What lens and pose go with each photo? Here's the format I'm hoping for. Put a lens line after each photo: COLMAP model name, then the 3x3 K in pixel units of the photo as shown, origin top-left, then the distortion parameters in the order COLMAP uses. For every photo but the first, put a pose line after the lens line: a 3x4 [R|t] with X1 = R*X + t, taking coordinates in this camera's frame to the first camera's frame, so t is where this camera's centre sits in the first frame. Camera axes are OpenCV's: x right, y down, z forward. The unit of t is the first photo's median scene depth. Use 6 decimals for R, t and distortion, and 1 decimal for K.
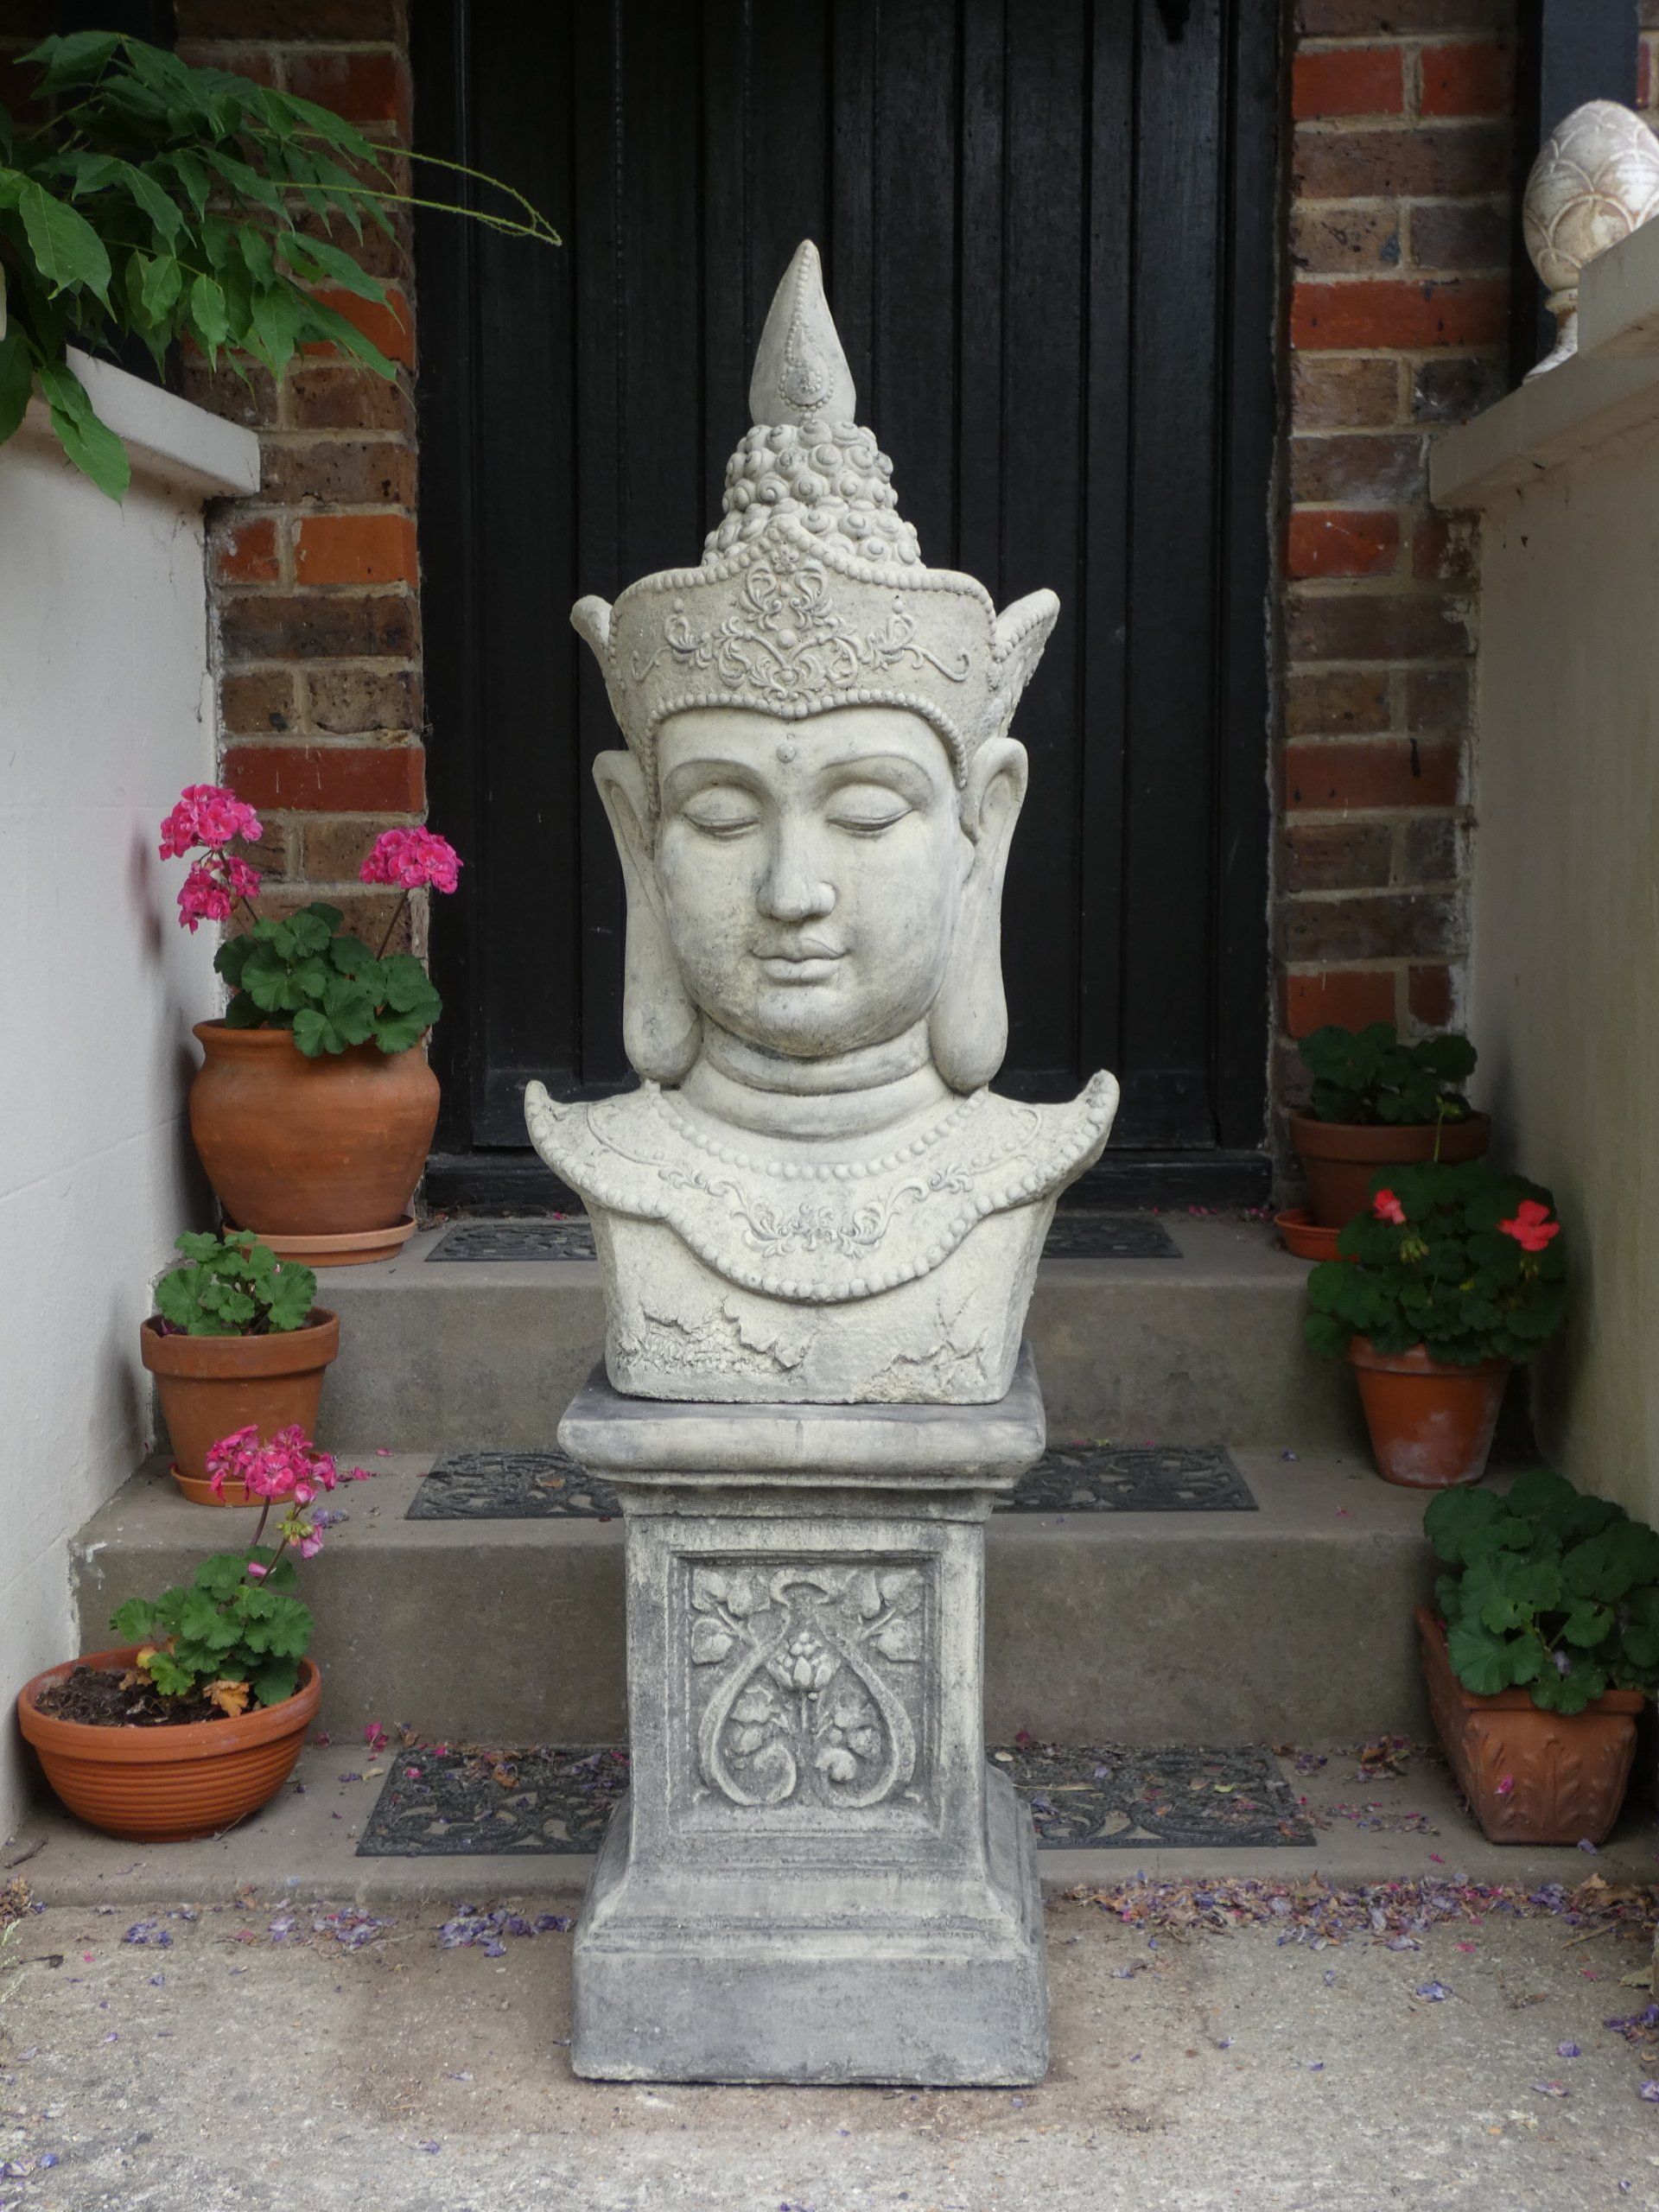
lens RADIAL K [[3161.9, 0, 829.5], [0, 3161.9, 1106.0], [0, 0, 1]] dist [0.094806, -0.116949]
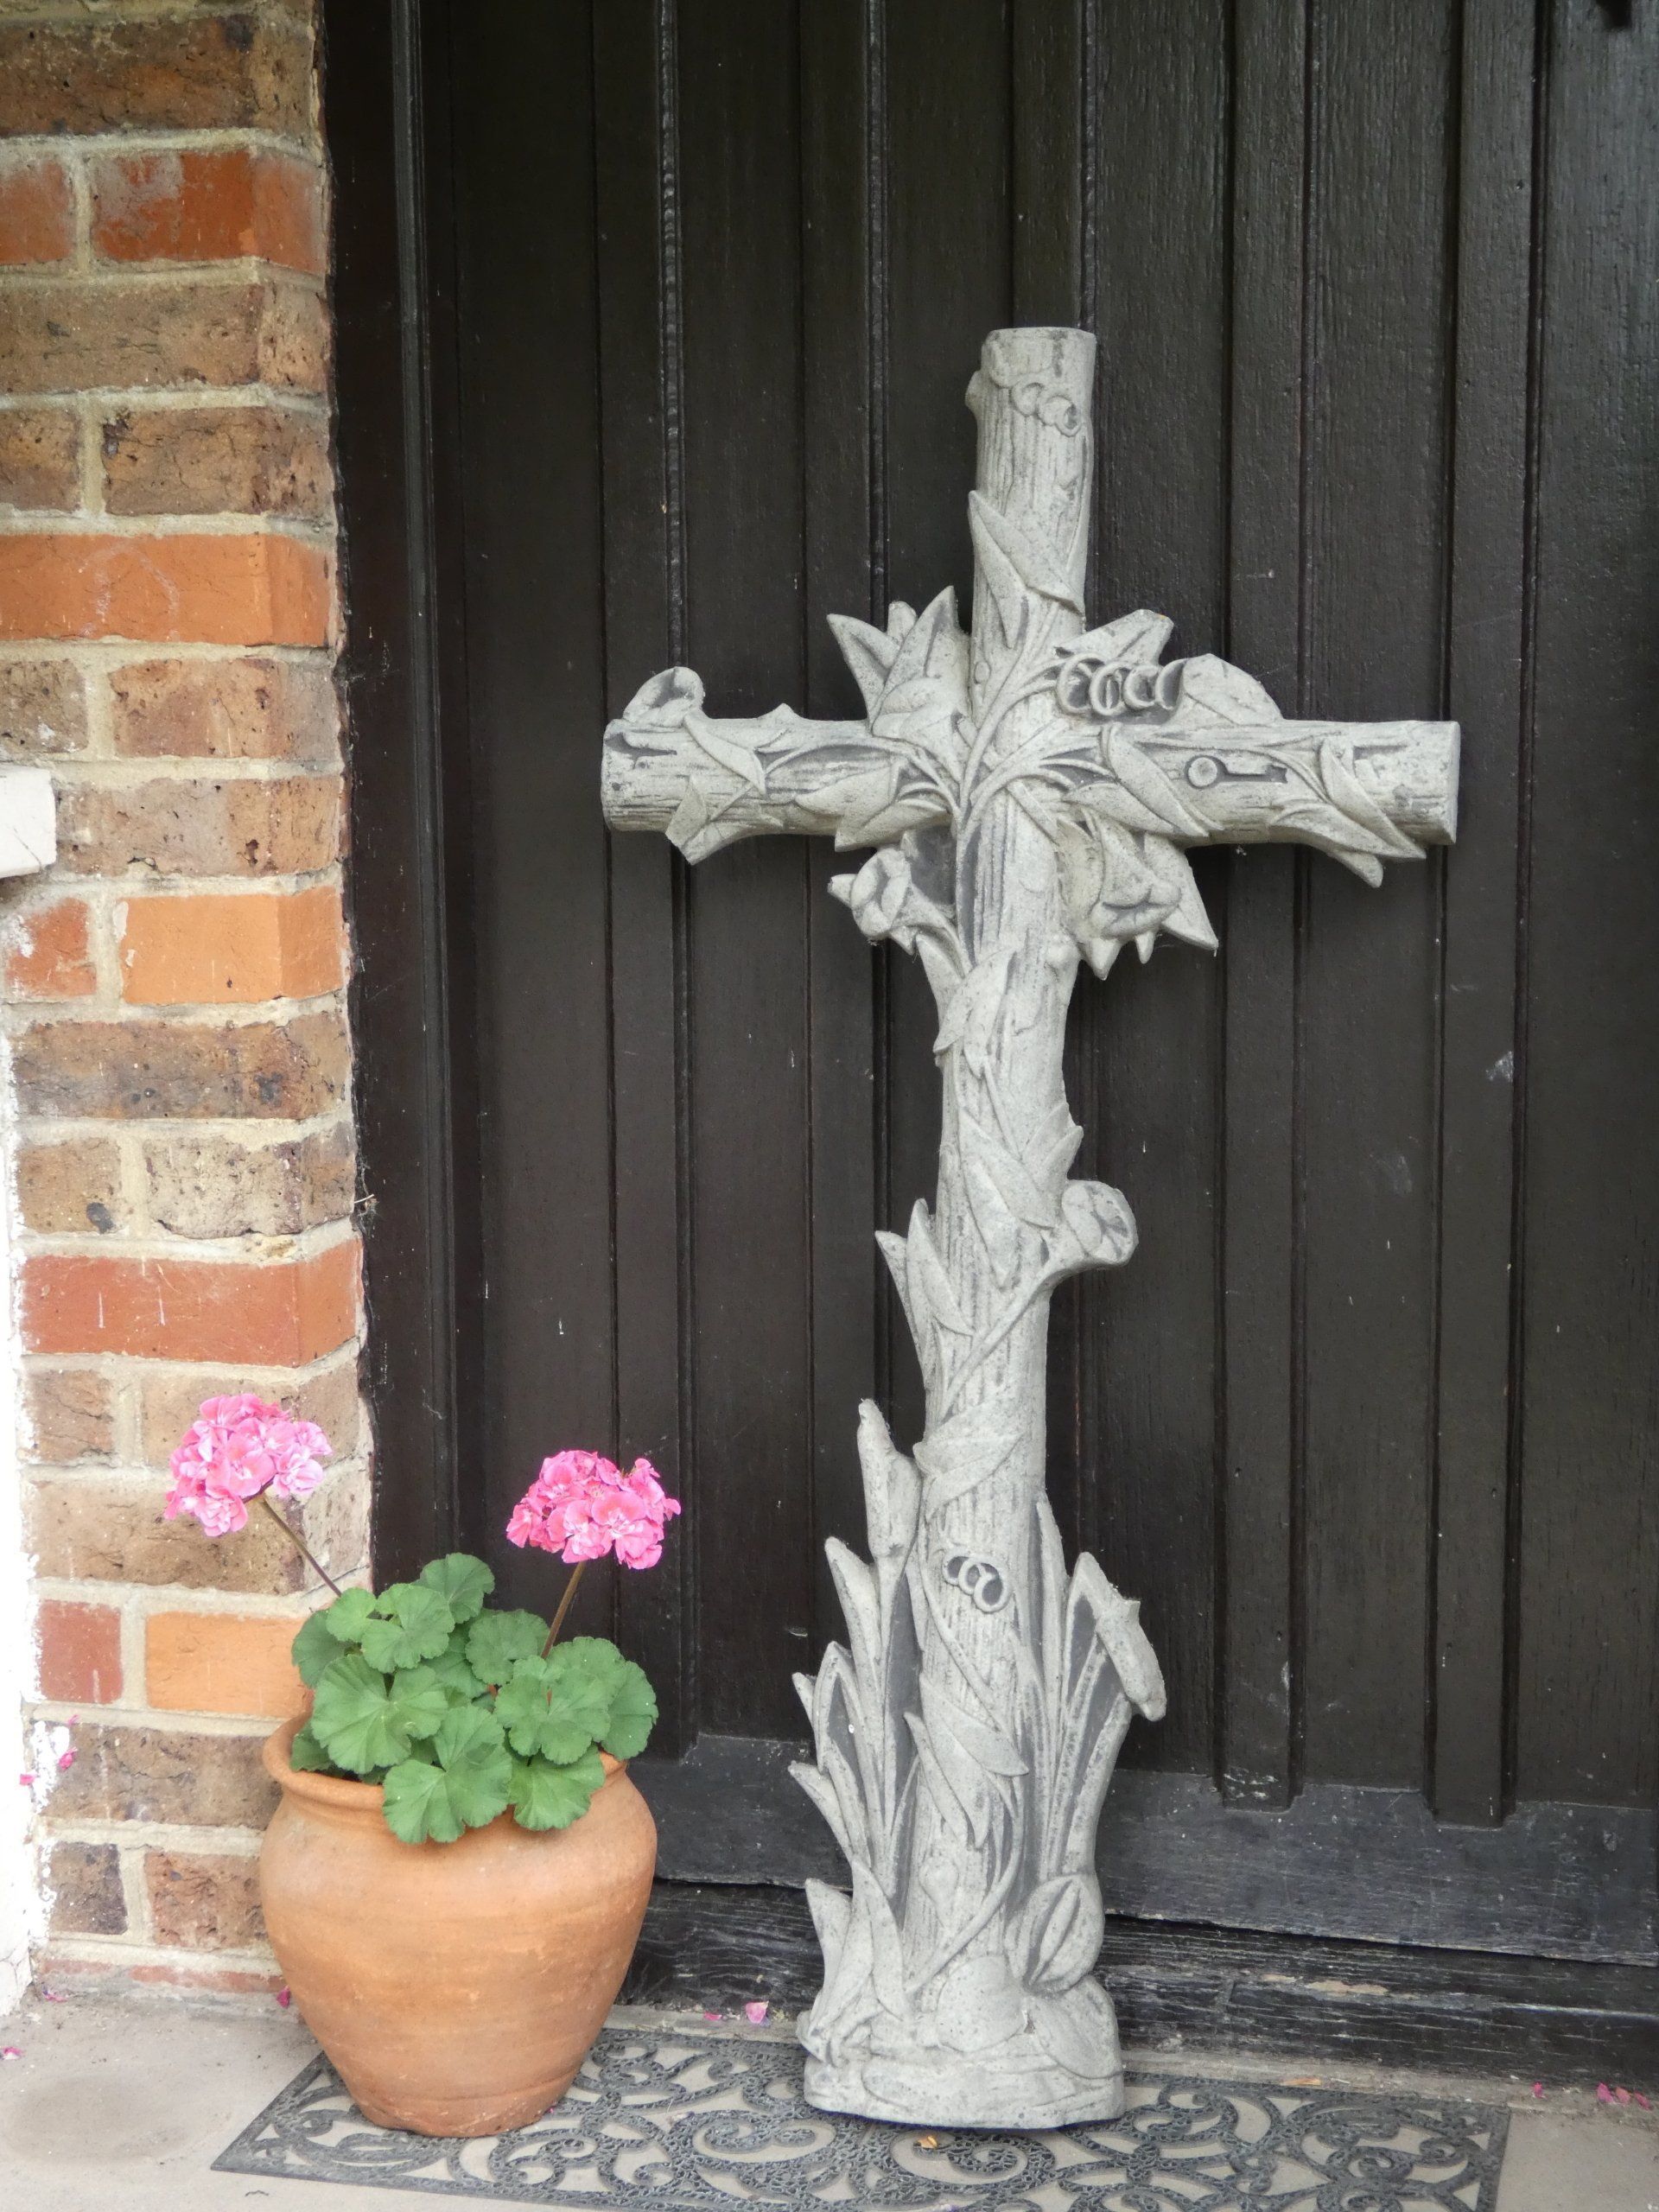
lens RADIAL K [[3633.0, 0, 820.6], [0, 3633.0, 1111.2], [0, 0, 1]] dist [0.087349, -0.206531]
pose [[0.969323, 0.022891, -0.244721, 0.178957], [-0.011618, 0.998808, 0.047413, -0.228523], [0.245514, -0.043115, 0.968434, 0.438193]]
